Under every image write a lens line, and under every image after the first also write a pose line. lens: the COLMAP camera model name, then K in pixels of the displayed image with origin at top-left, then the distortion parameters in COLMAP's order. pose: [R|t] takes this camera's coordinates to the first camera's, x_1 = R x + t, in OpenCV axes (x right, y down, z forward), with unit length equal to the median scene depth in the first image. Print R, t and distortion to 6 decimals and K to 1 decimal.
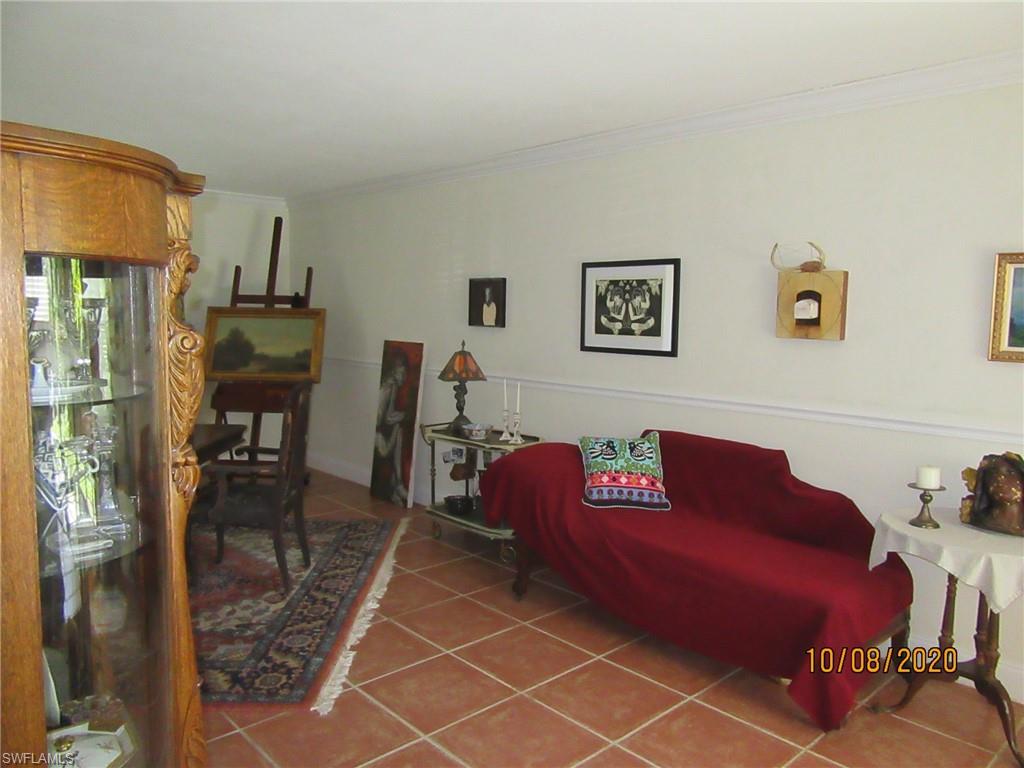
lens RADIAL K [[755.6, 0, 512.0], [0, 755.6, 391.4], [0, 0, 1]] dist [-0.008016, -0.000229]
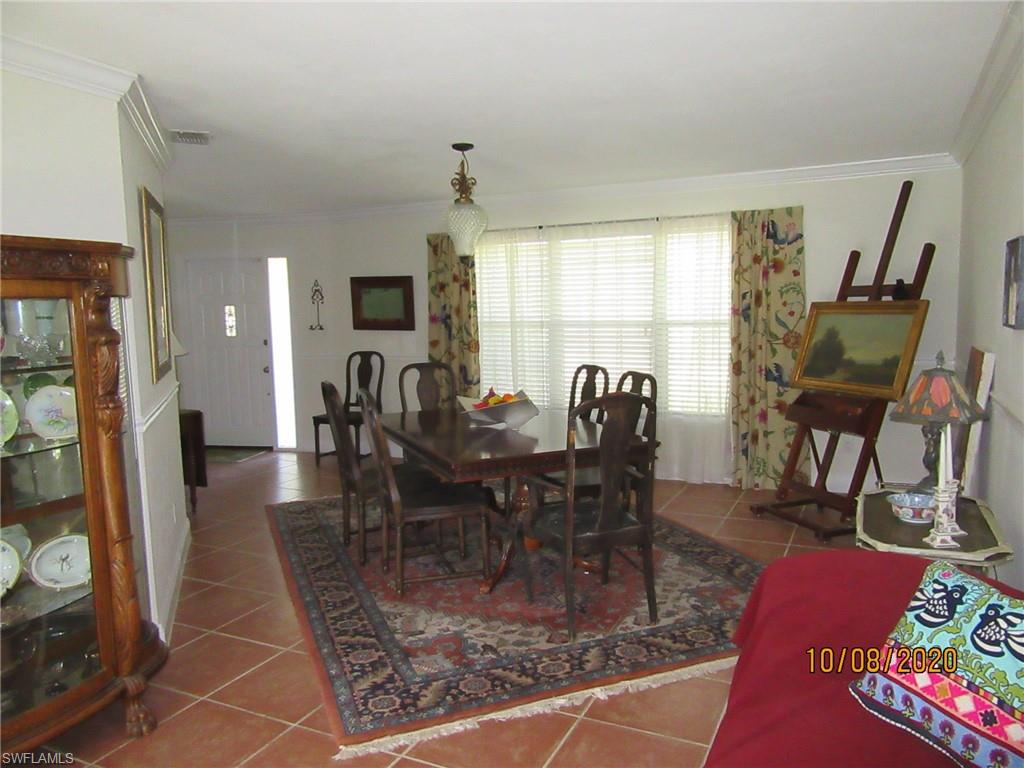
lens RADIAL K [[755.6, 0, 512.0], [0, 755.6, 391.4], [0, 0, 1]] dist [-0.008016, -0.000229]
pose [[0.355234, 0.079361, -0.931403, 0.470828], [-0.071250, 0.995790, 0.057673, -0.059945], [0.932058, 0.045875, 0.359392, 0.626057]]
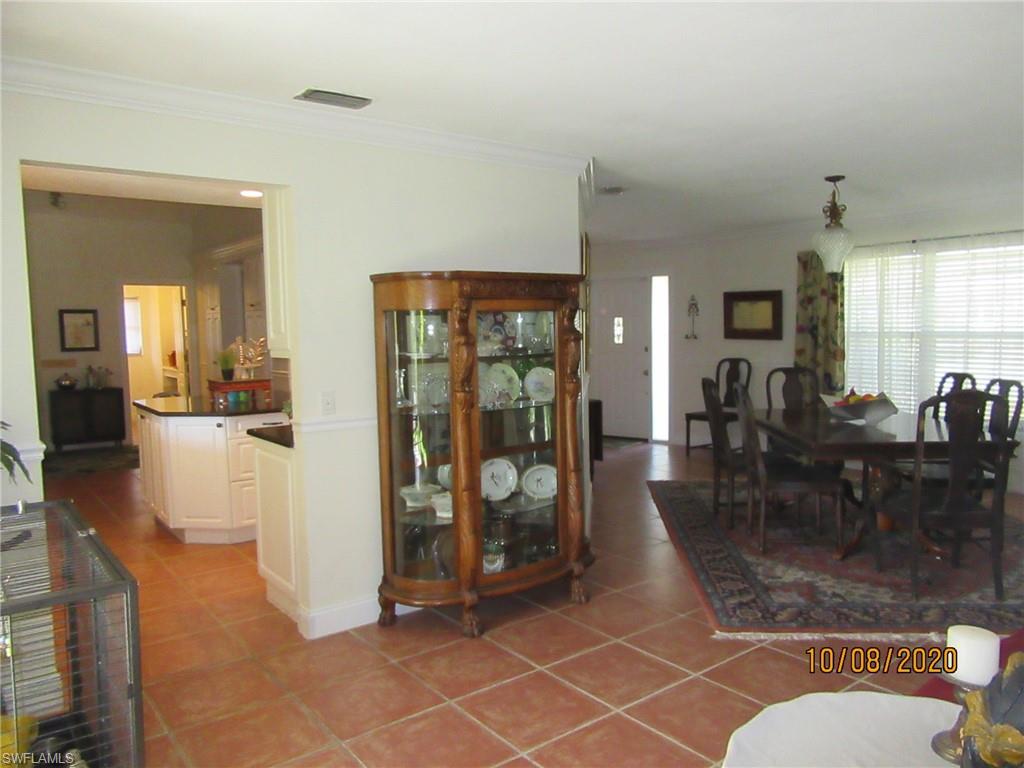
lens RADIAL K [[755.6, 0, 512.0], [0, 755.6, 391.4], [0, 0, 1]] dist [-0.008016, -0.000229]
pose [[-0.102196, 0.068374, -0.992412, 0.755032], [-0.086750, 0.993222, 0.077363, -0.040388], [0.990974, 0.093998, -0.095572, 0.548344]]
